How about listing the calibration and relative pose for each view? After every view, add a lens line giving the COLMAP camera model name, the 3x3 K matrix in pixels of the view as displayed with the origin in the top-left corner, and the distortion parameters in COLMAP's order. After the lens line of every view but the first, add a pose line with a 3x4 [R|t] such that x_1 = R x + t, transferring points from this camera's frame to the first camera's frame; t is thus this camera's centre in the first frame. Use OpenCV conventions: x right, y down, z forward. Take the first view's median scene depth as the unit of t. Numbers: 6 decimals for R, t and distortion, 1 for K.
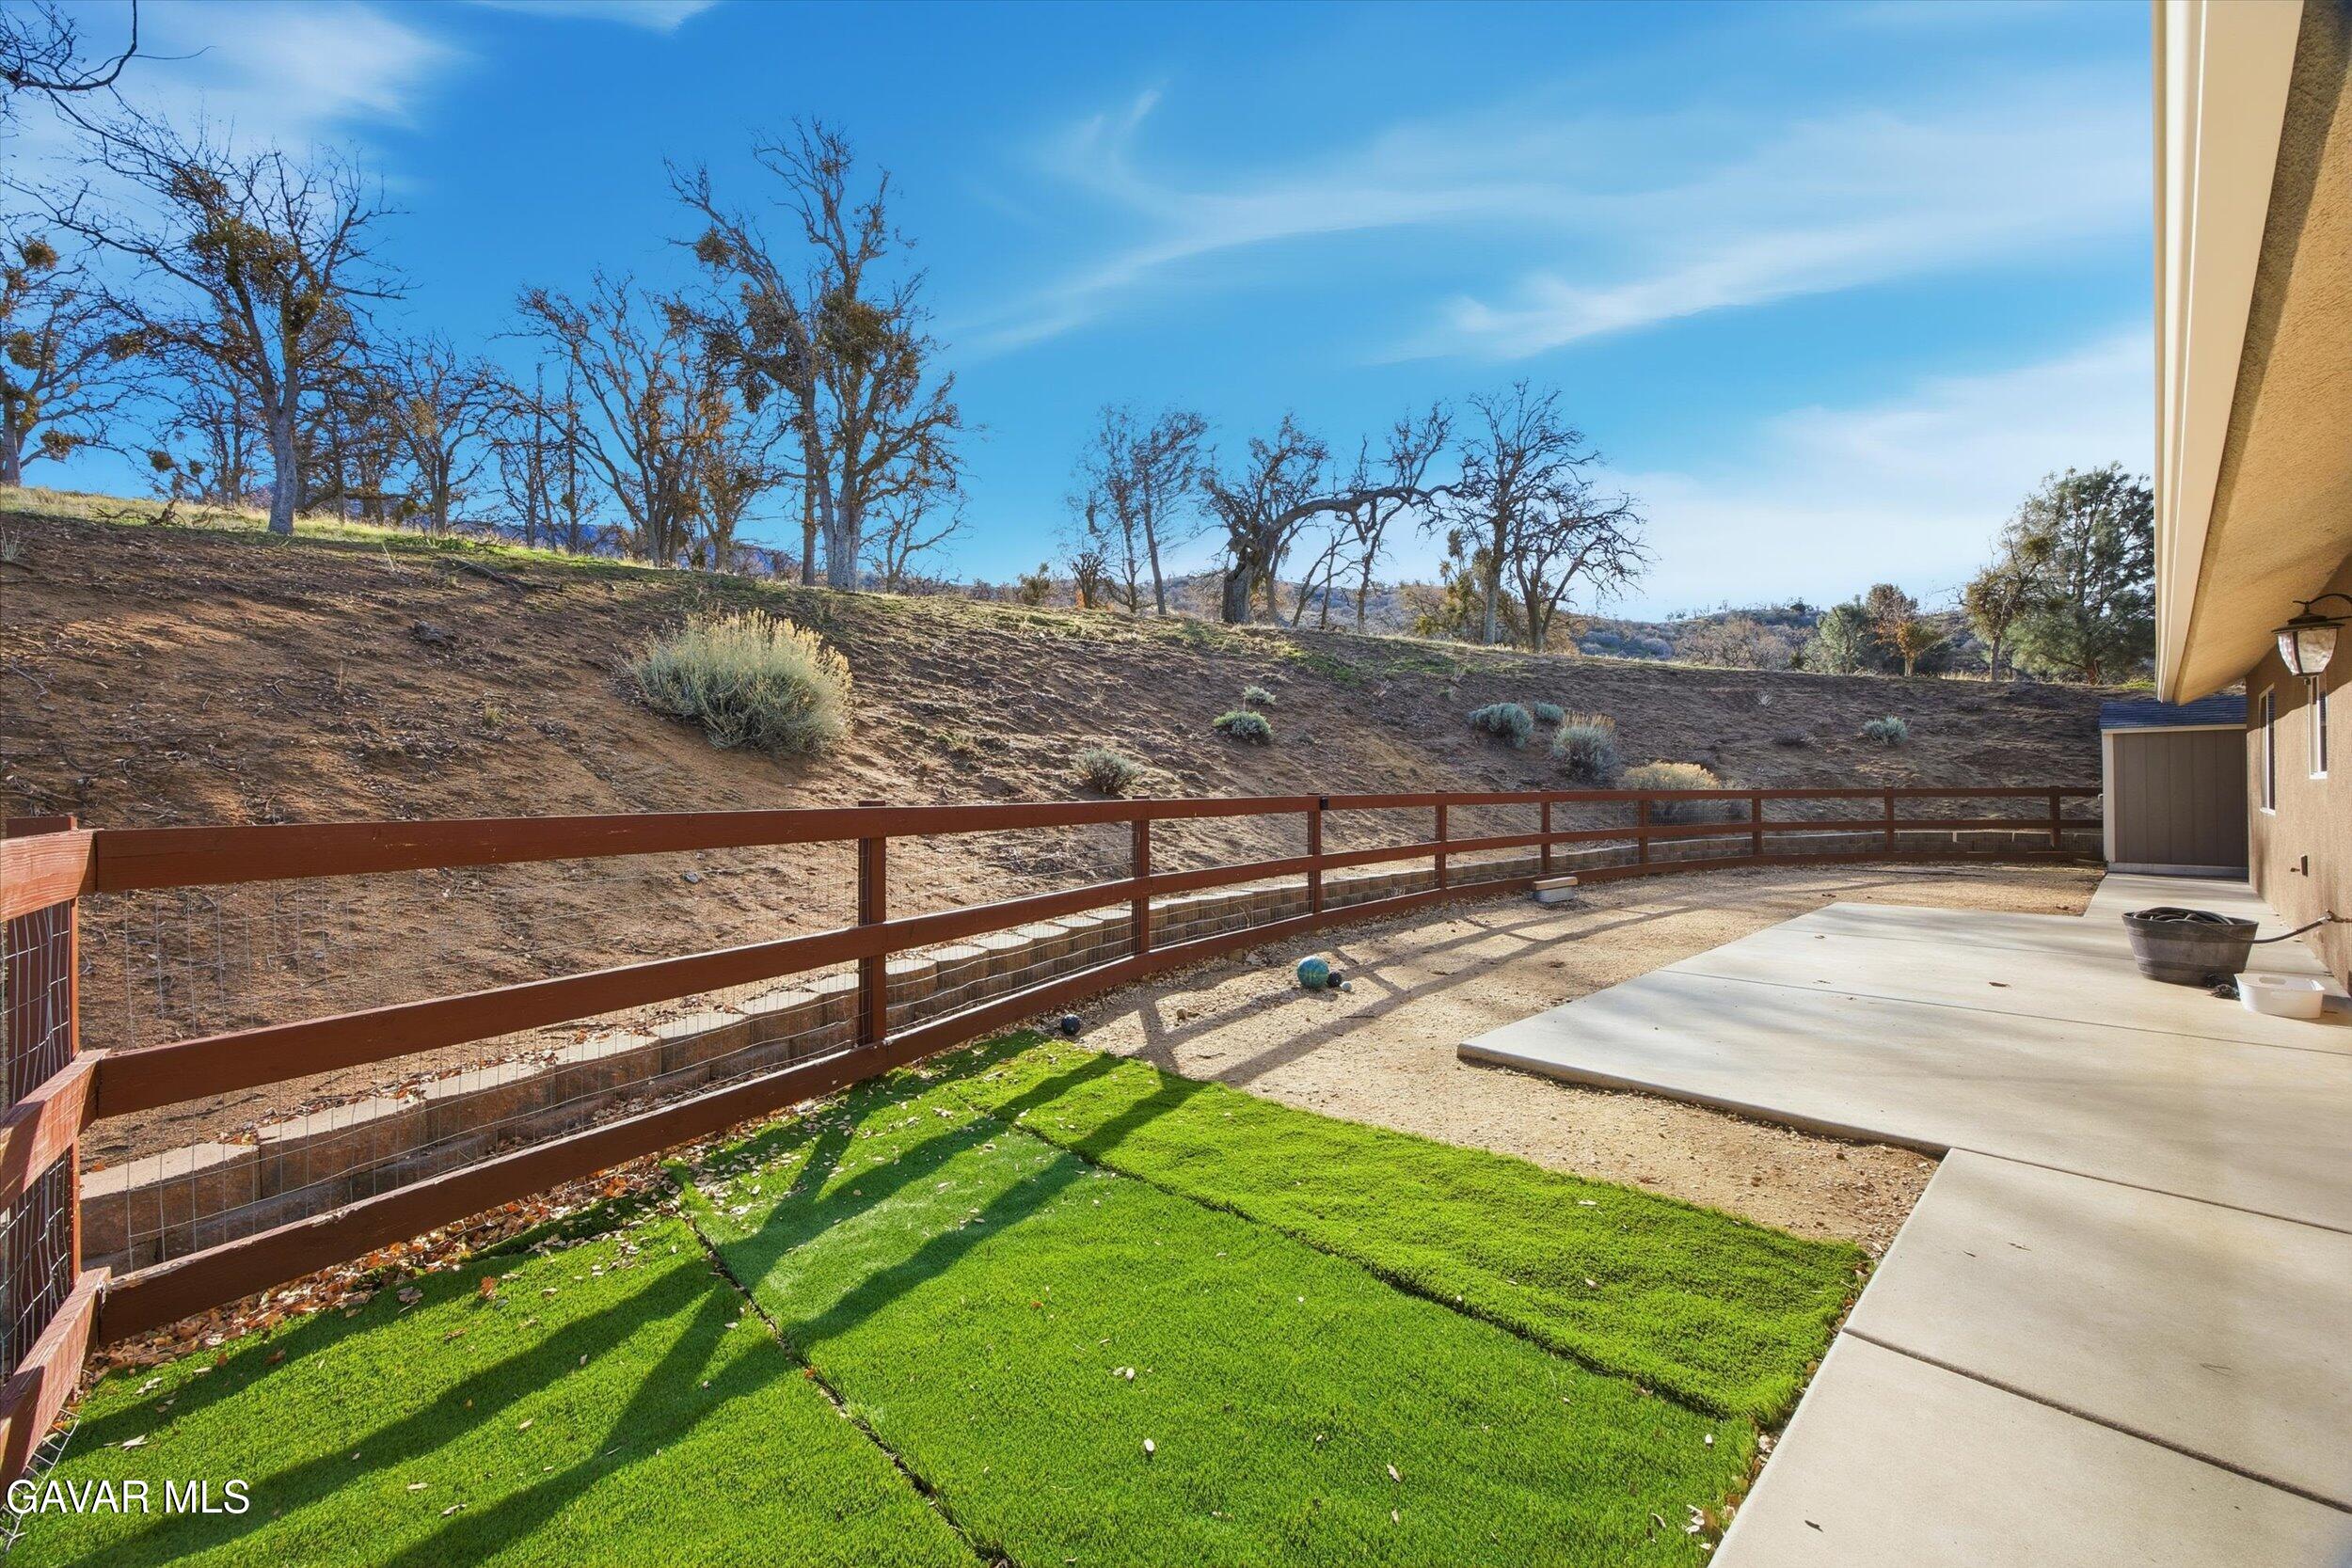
lens RADIAL K [[903.4, 0, 1173.4], [0, 903.4, 790.7], [0, 0, 1]] dist [-0.013040, 0.000830]
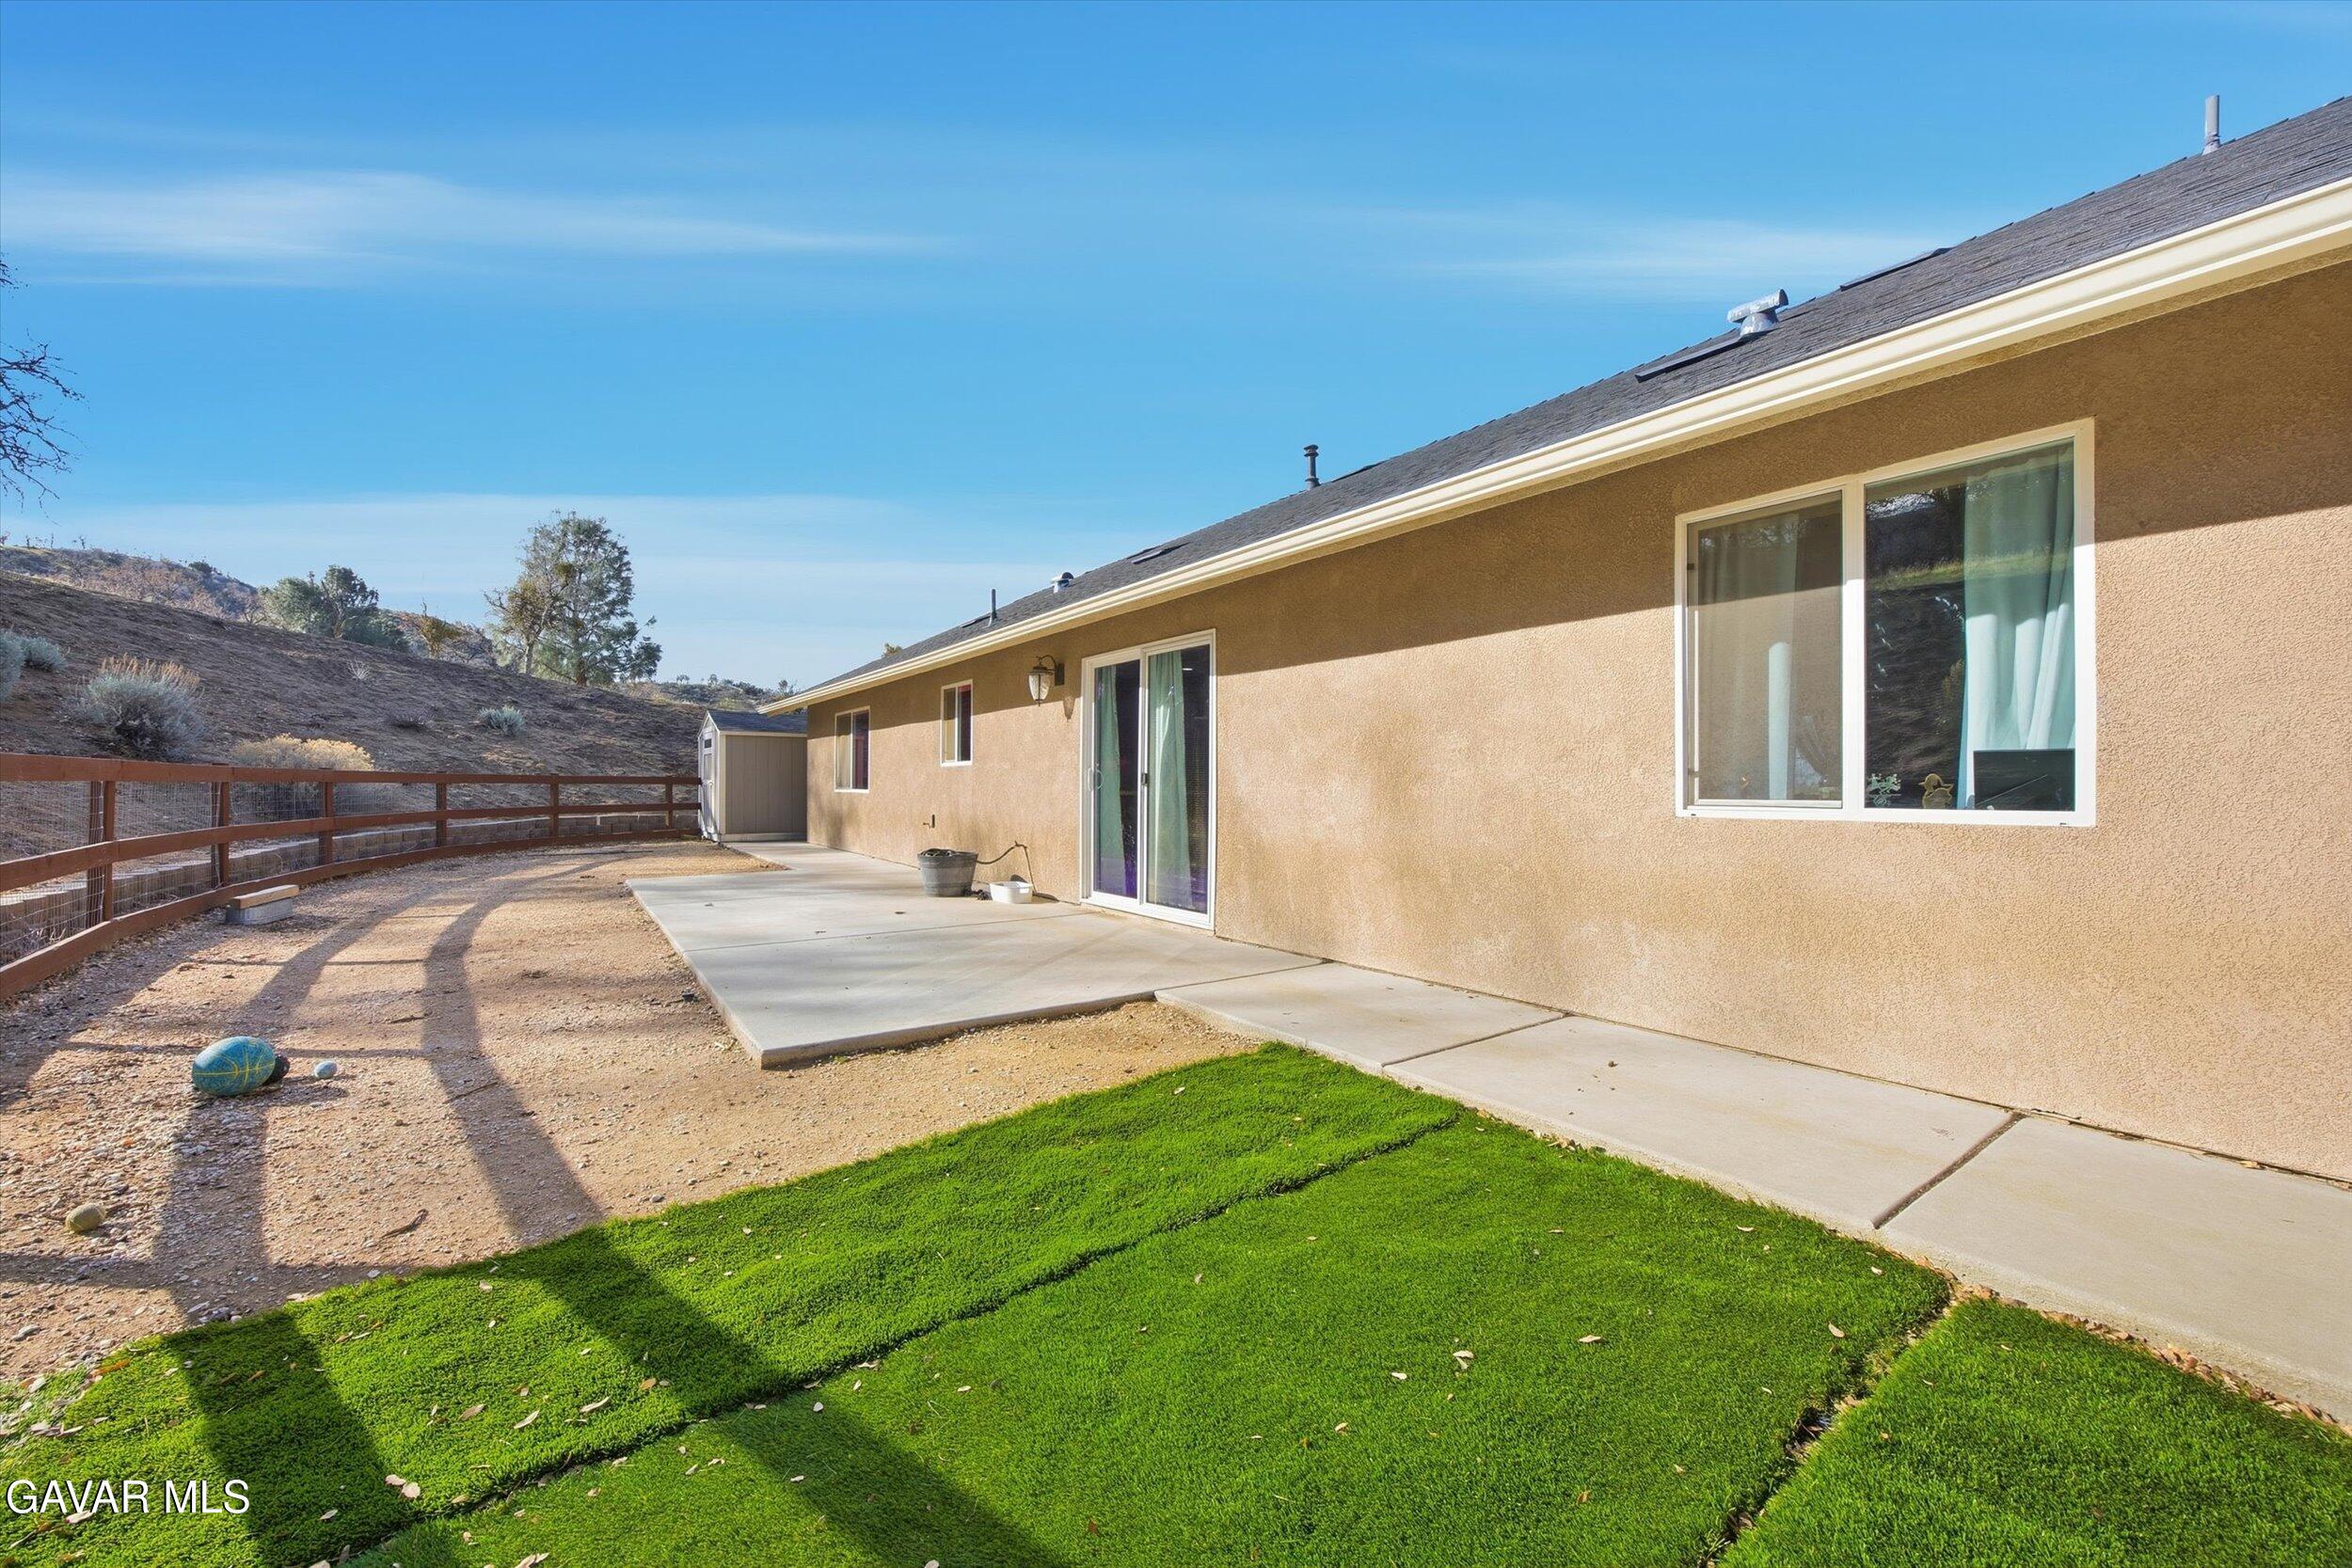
lens RADIAL K [[903.4, 0, 1168.9], [0, 903.4, 782.3], [0, 0, 1]] dist [-0.013040, 0.000830]
pose [[0.133177, 0.012669, 0.991011, -0.111286], [-0.005641, 0.999912, -0.012024, 0.011826], [-0.991076, -0.003989, 0.133236, 0.135567]]
